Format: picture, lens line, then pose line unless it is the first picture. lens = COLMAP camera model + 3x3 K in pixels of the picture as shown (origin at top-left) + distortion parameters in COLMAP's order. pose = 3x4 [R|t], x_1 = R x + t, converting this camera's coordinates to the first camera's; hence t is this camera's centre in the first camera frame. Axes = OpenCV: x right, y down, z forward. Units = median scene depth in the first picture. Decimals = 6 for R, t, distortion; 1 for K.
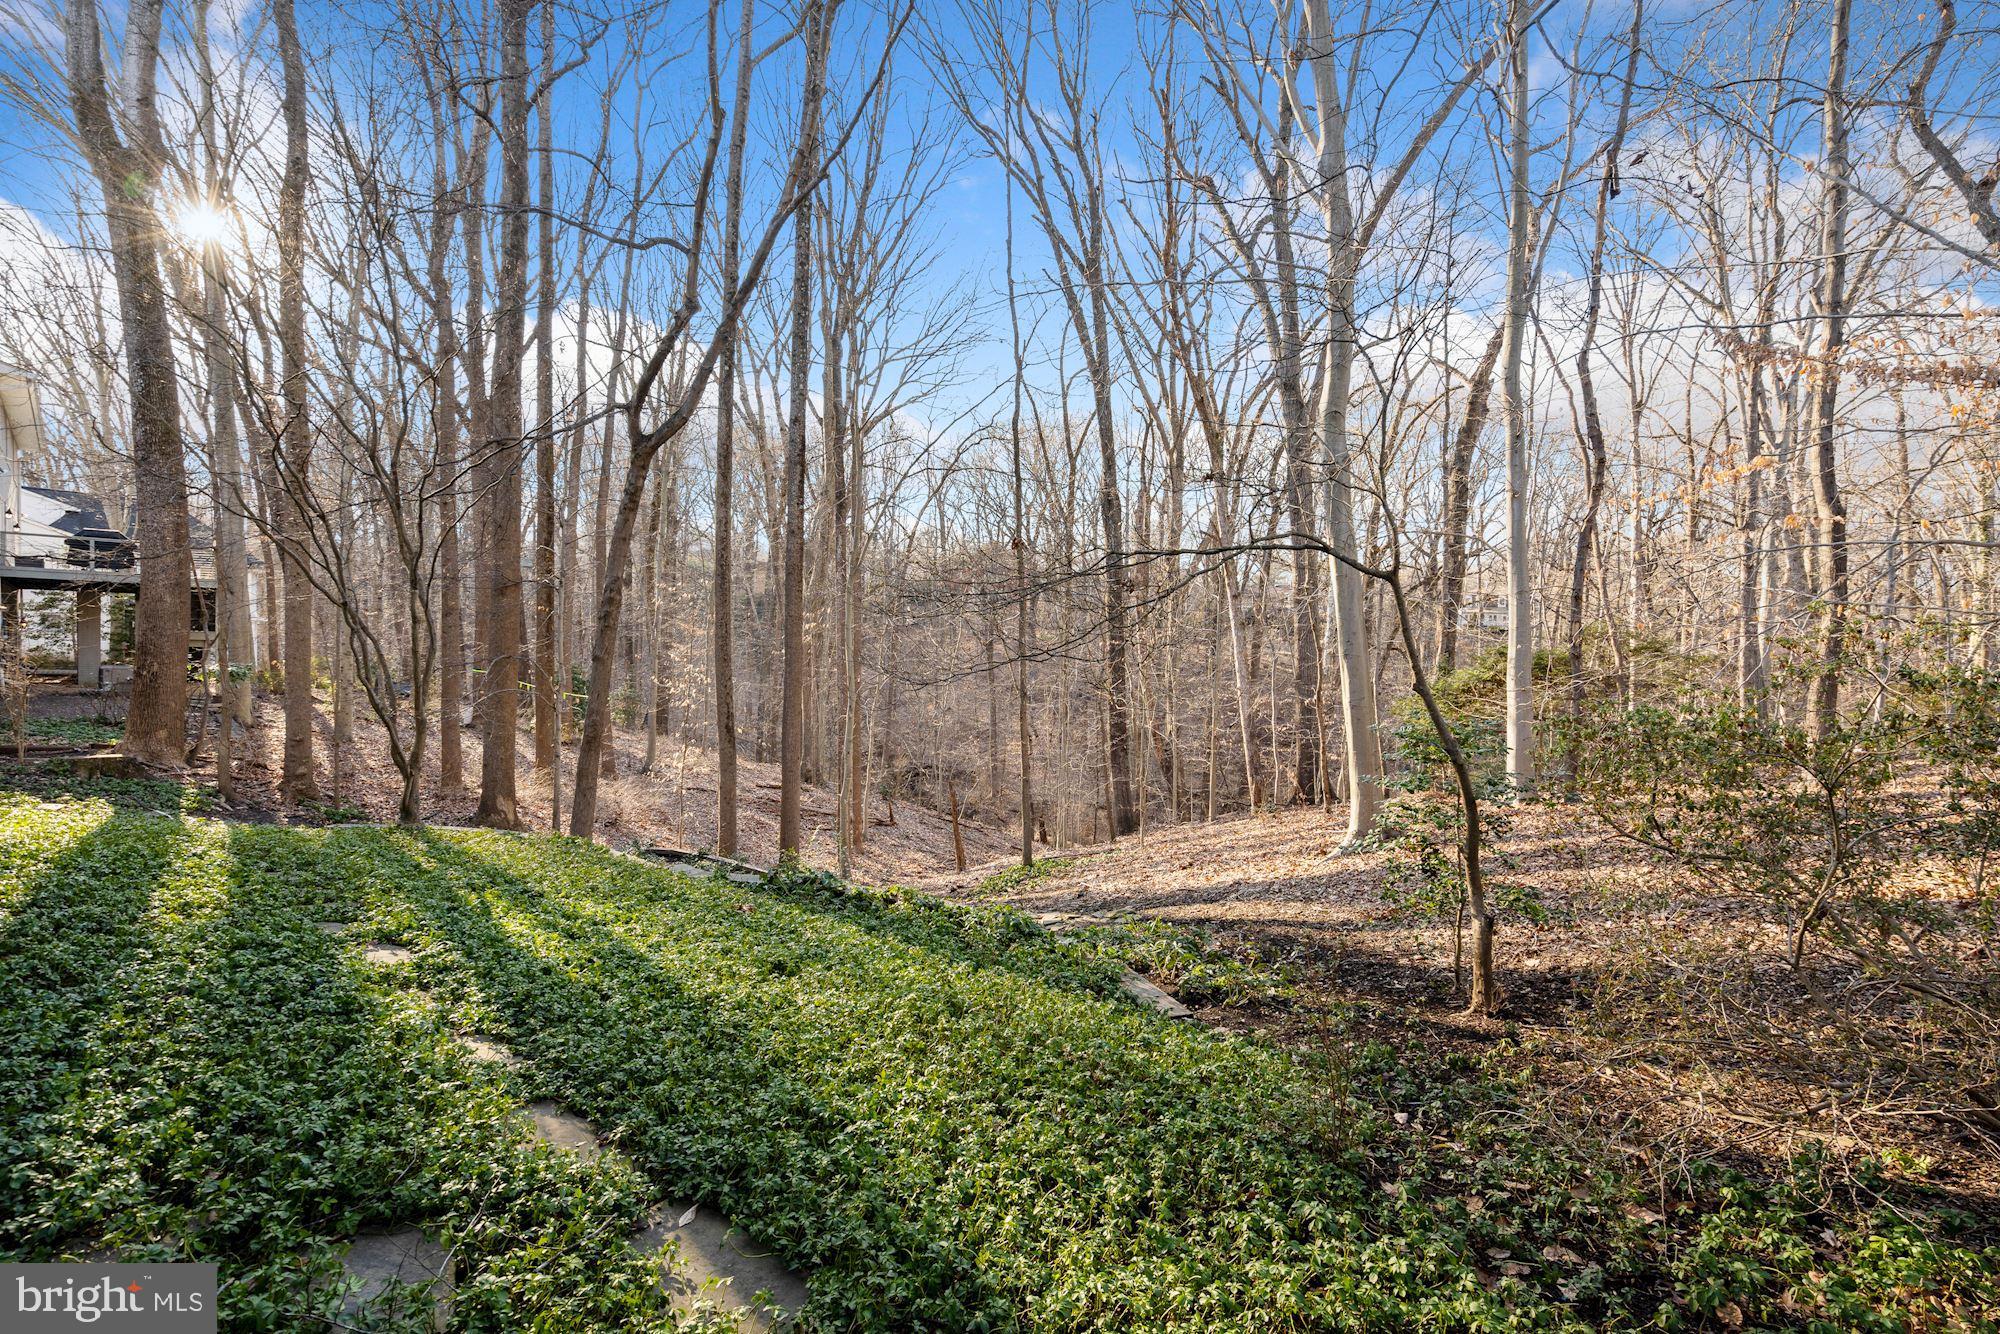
lens RADIAL K [[954.0, 0, 986.8], [0, 954.0, 675.4], [0, 0, 1]] dist [0.003673, 0.000297]
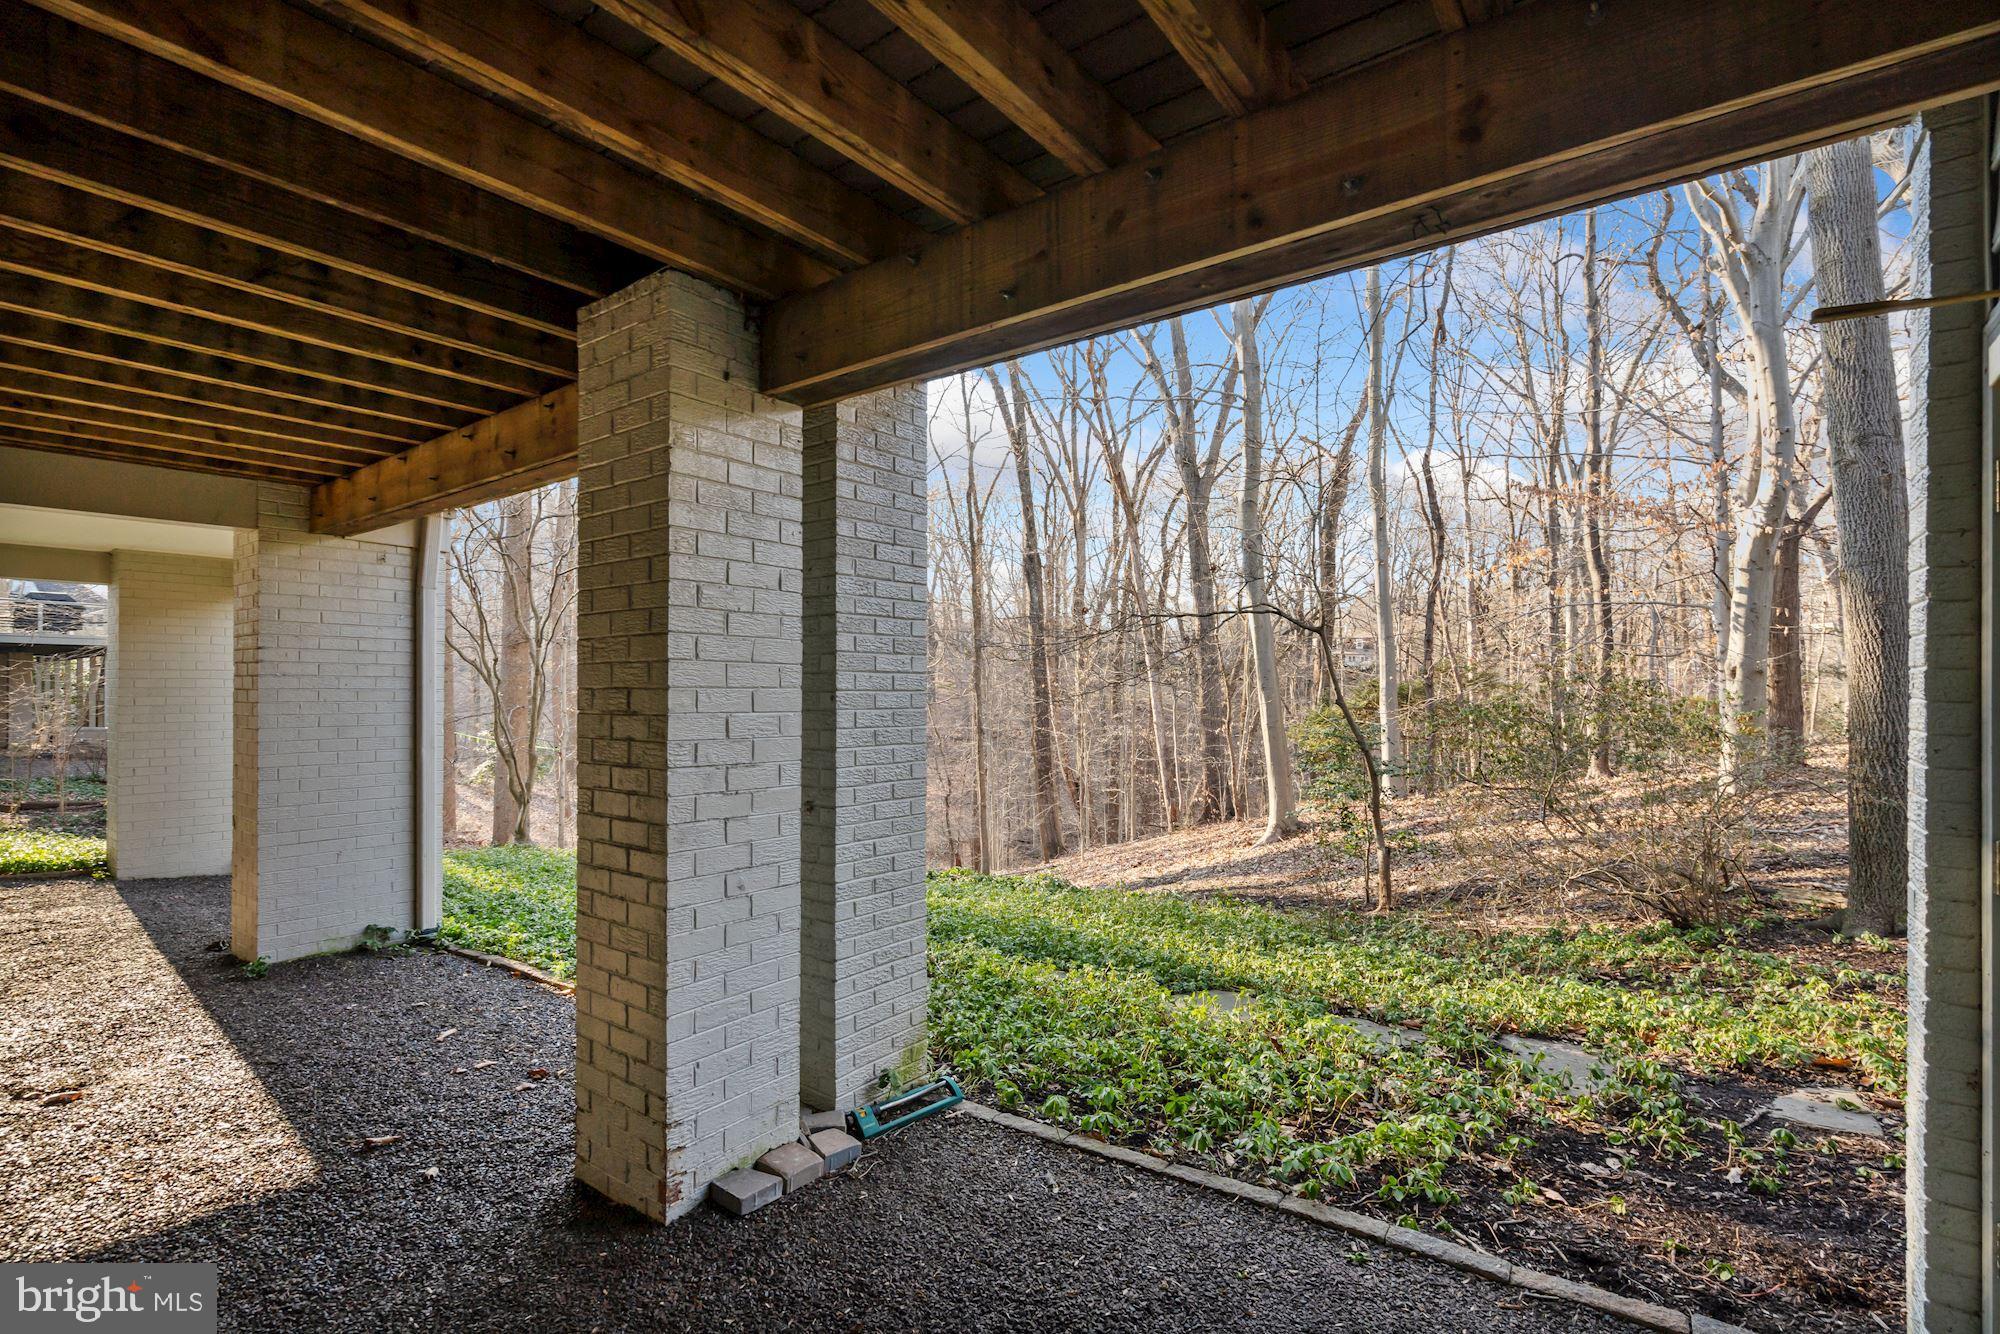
lens RADIAL K [[954.0, 0, 986.8], [0, 954.0, 675.4], [0, 0, 1]] dist [0.003673, 0.000297]
pose [[0.992353, -0.014423, 0.122586, -0.108896], [0.020130, 0.998764, -0.045444, 0.009817], [-0.121779, 0.047564, 0.991417, -0.167055]]
